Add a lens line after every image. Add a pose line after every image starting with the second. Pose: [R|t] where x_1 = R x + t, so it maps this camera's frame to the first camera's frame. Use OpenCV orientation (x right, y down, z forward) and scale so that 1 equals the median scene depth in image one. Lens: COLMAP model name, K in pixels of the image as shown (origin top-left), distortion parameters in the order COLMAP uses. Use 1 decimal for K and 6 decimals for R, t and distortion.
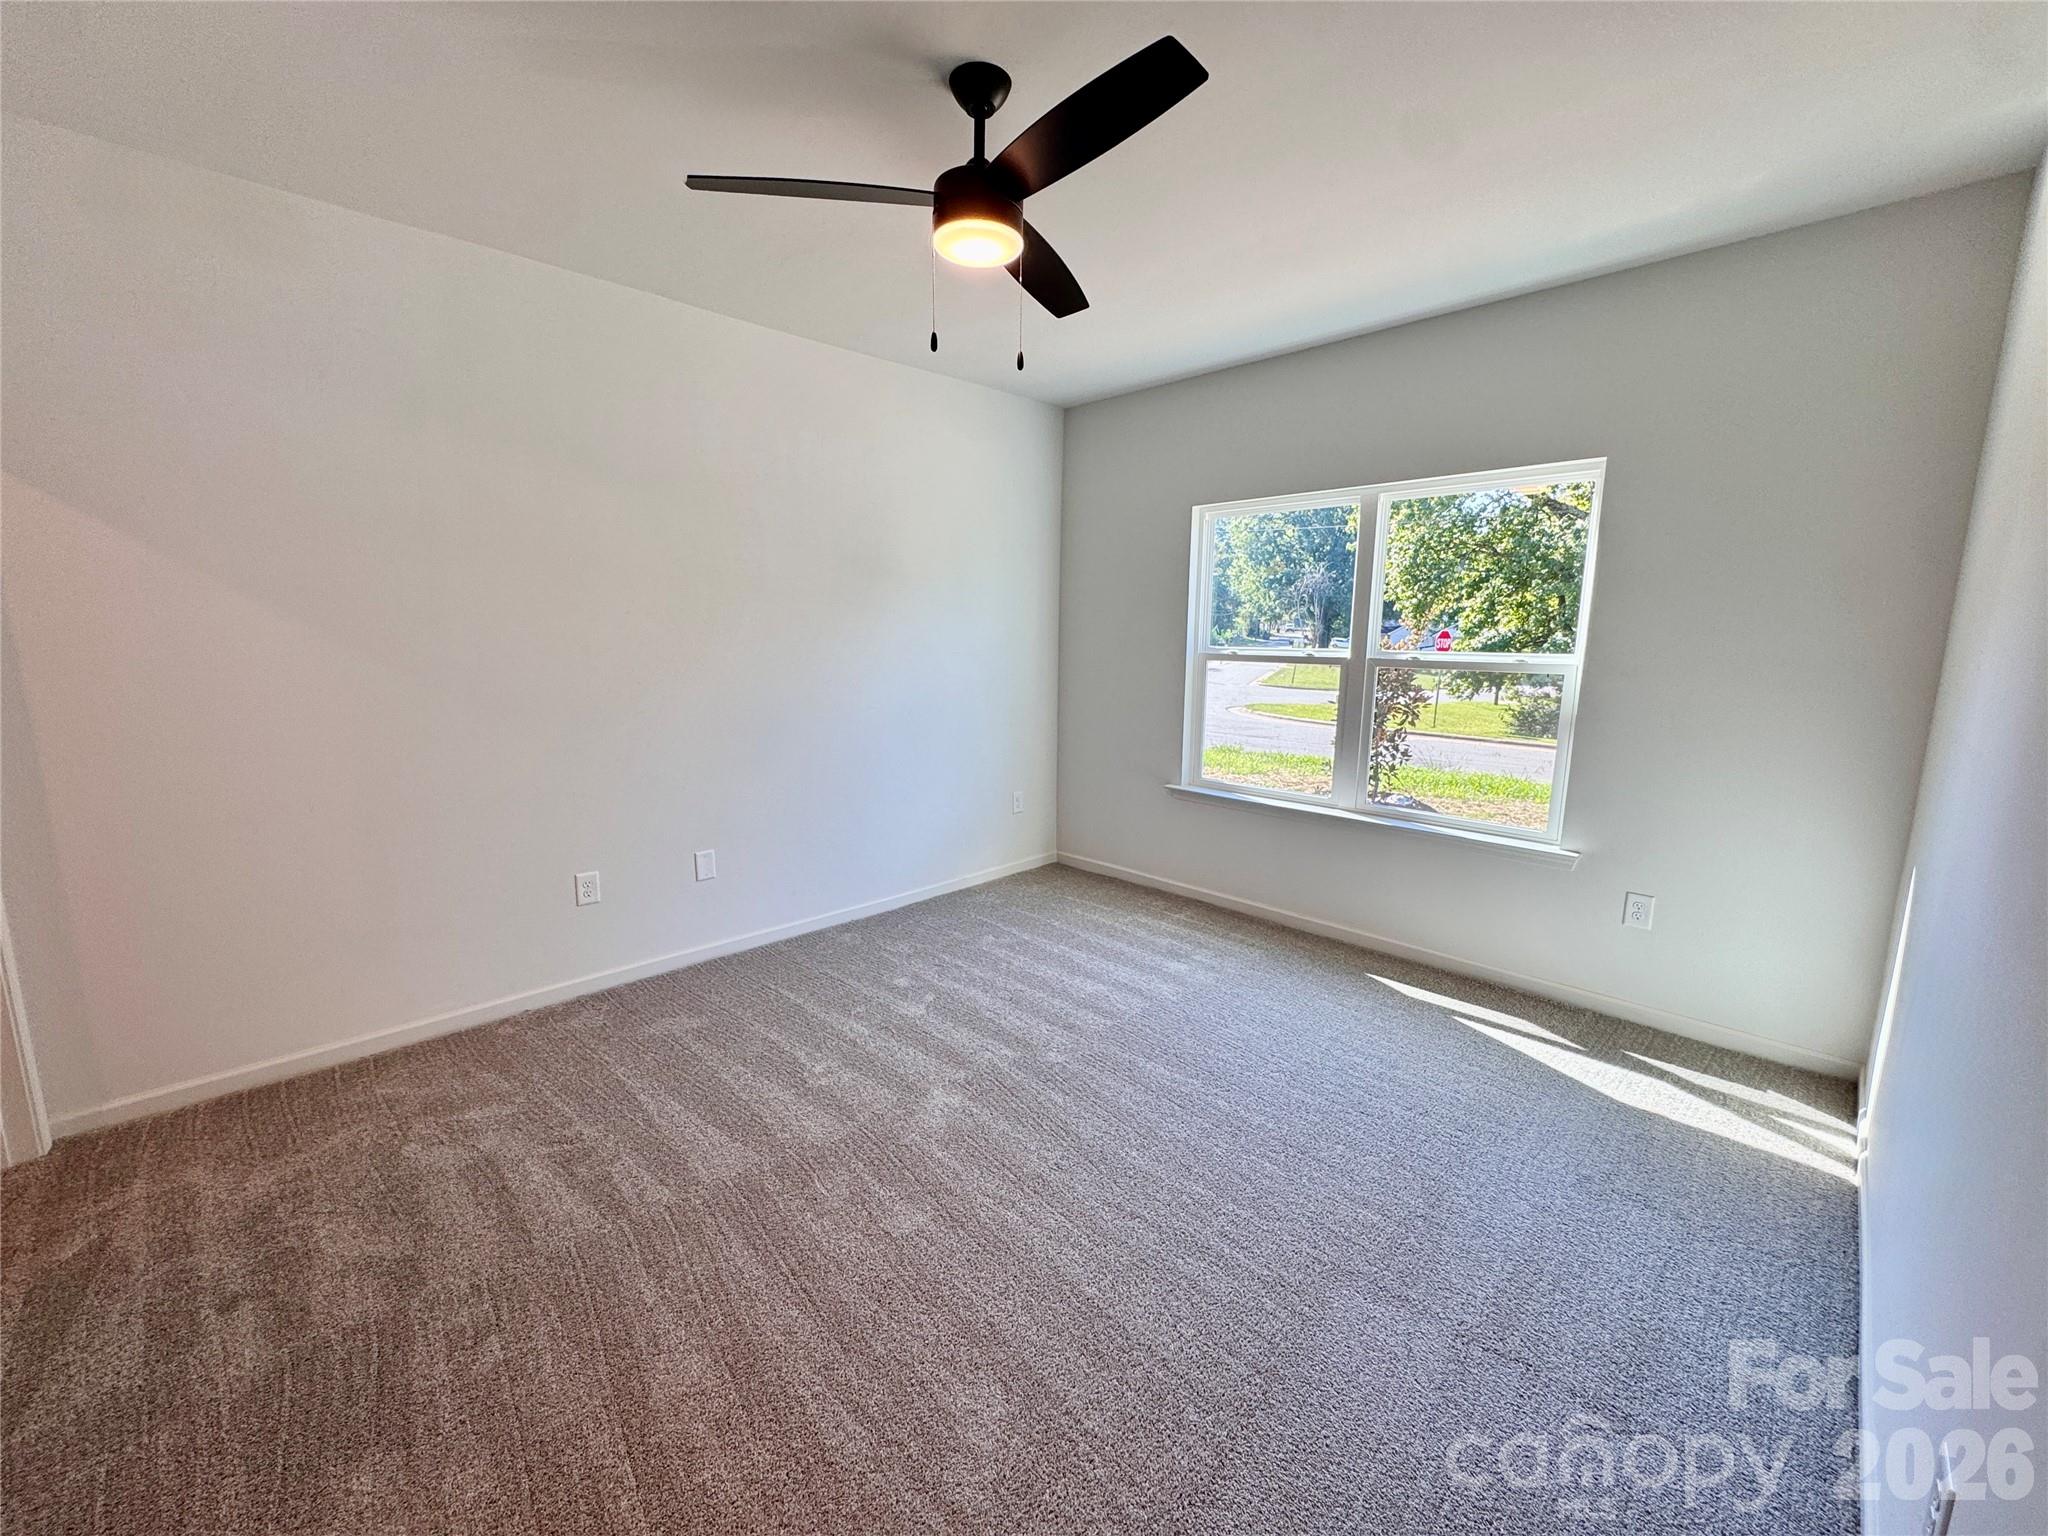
lens RADIAL K [[815.4, 0, 1019.1], [0, 815.4, 768.1], [0, 0, 1]] dist [-0.002145, 0.000135]
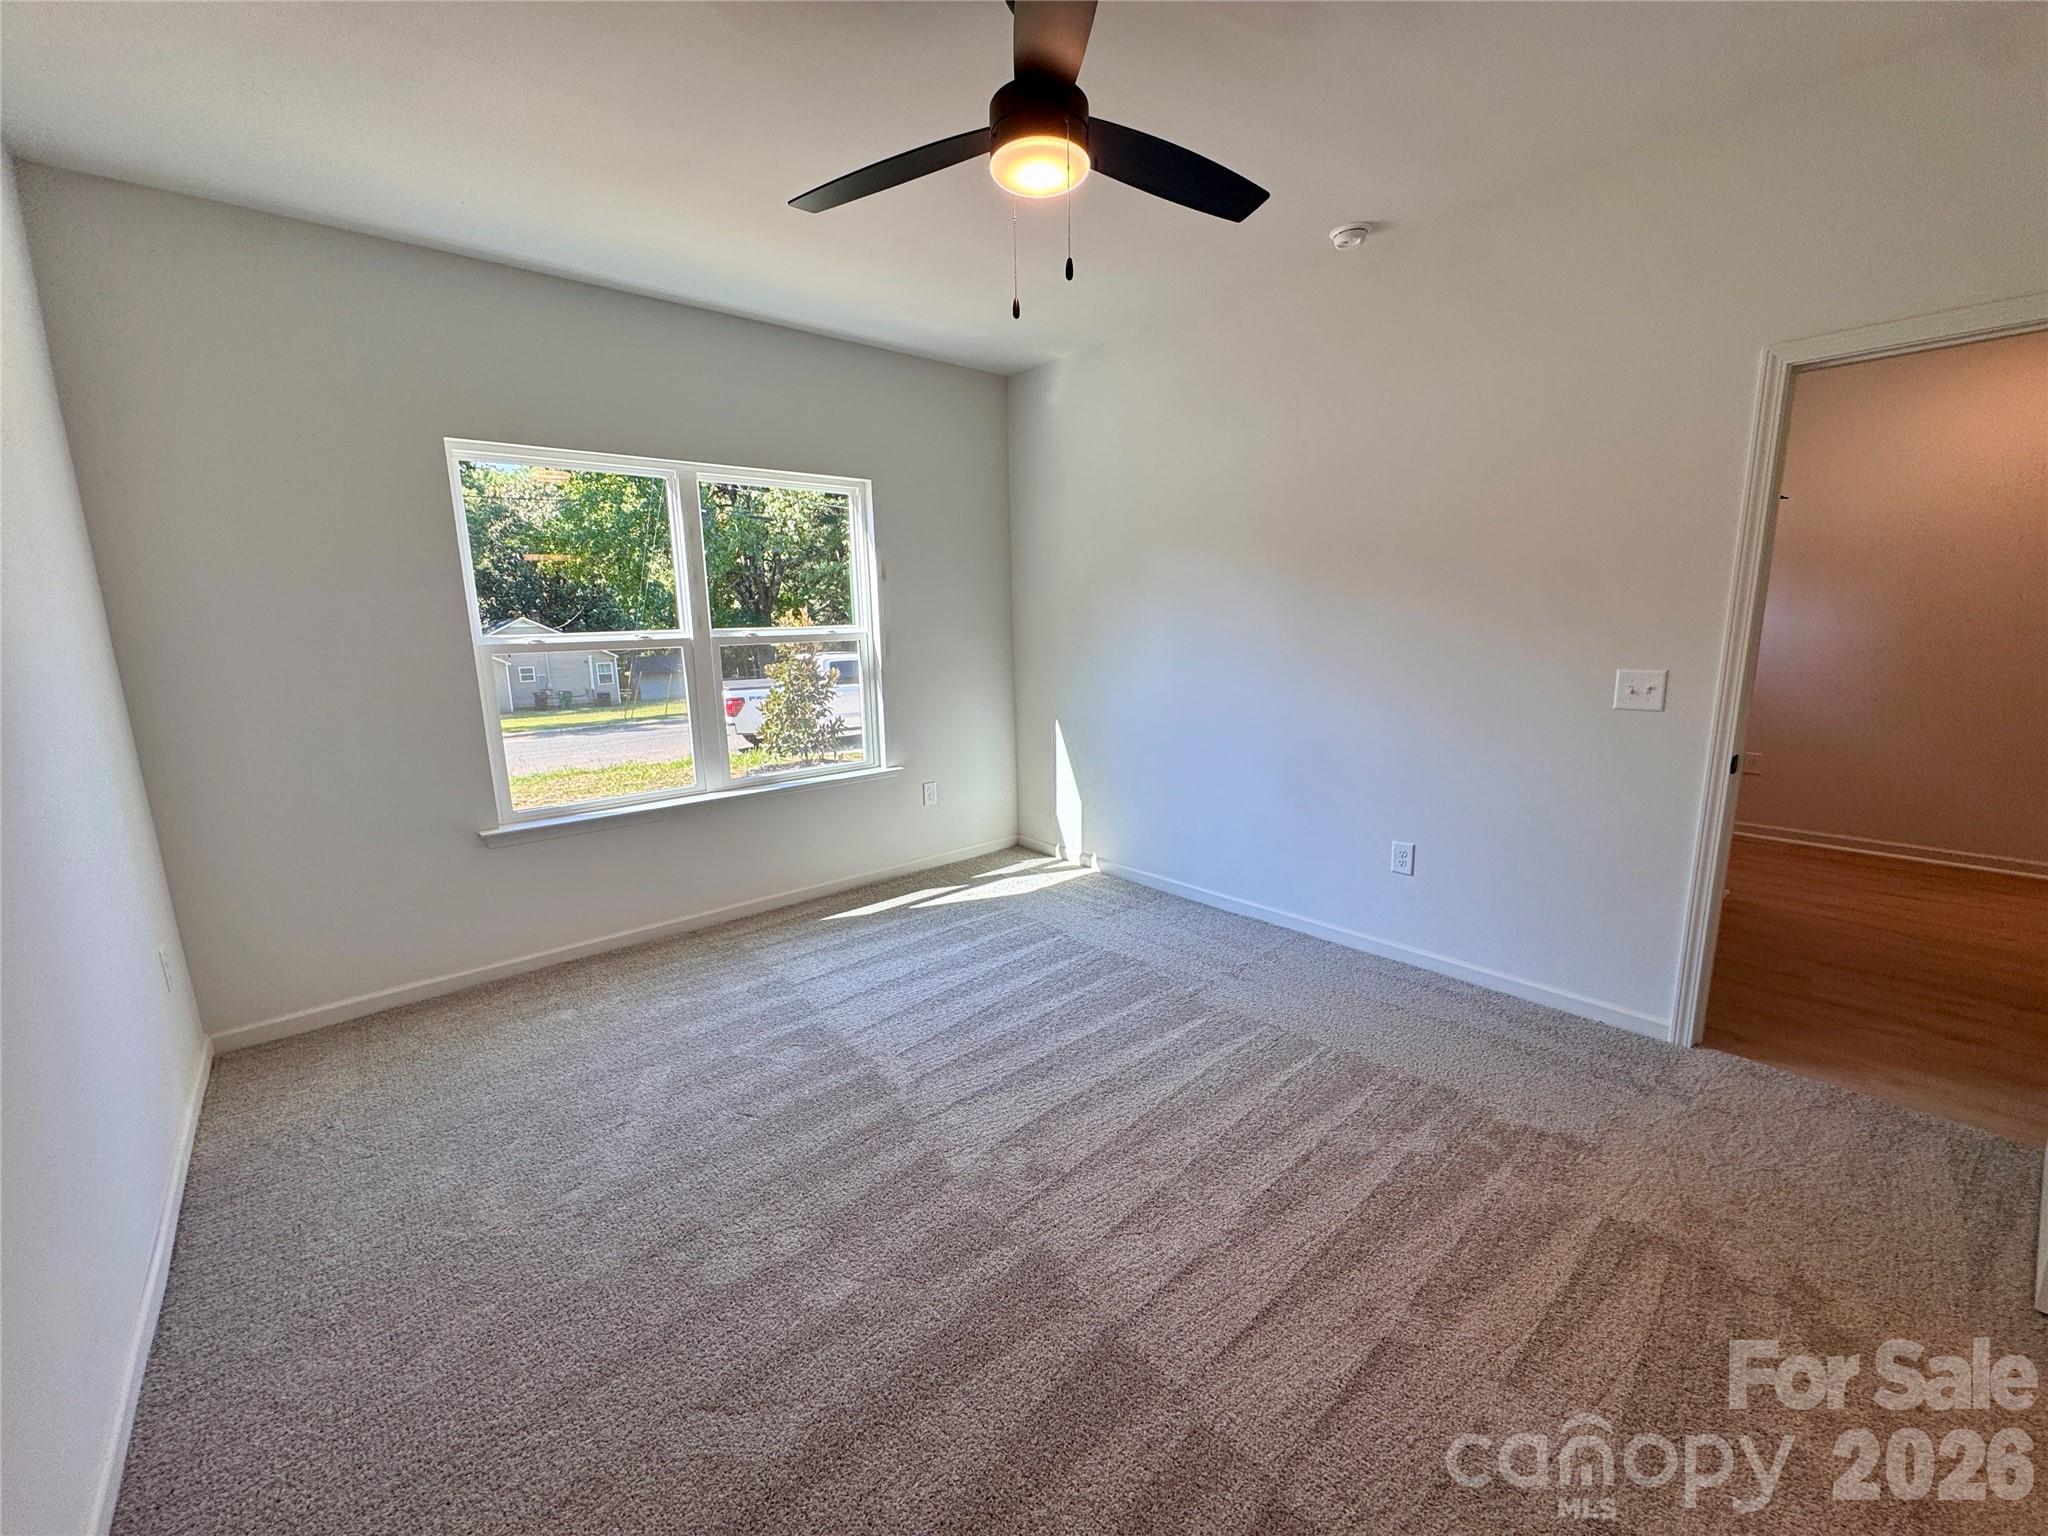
lens RADIAL K [[815.4, 0, 1019.1], [0, 815.4, 768.1], [0, 0, 1]] dist [-0.002145, 0.000135]
pose [[0.066128, -0.197696, 0.978030, -0.669181], [0.185084, 0.965596, 0.182669, -0.110561], [-0.980495, 0.168939, 0.100443, 0.661886]]
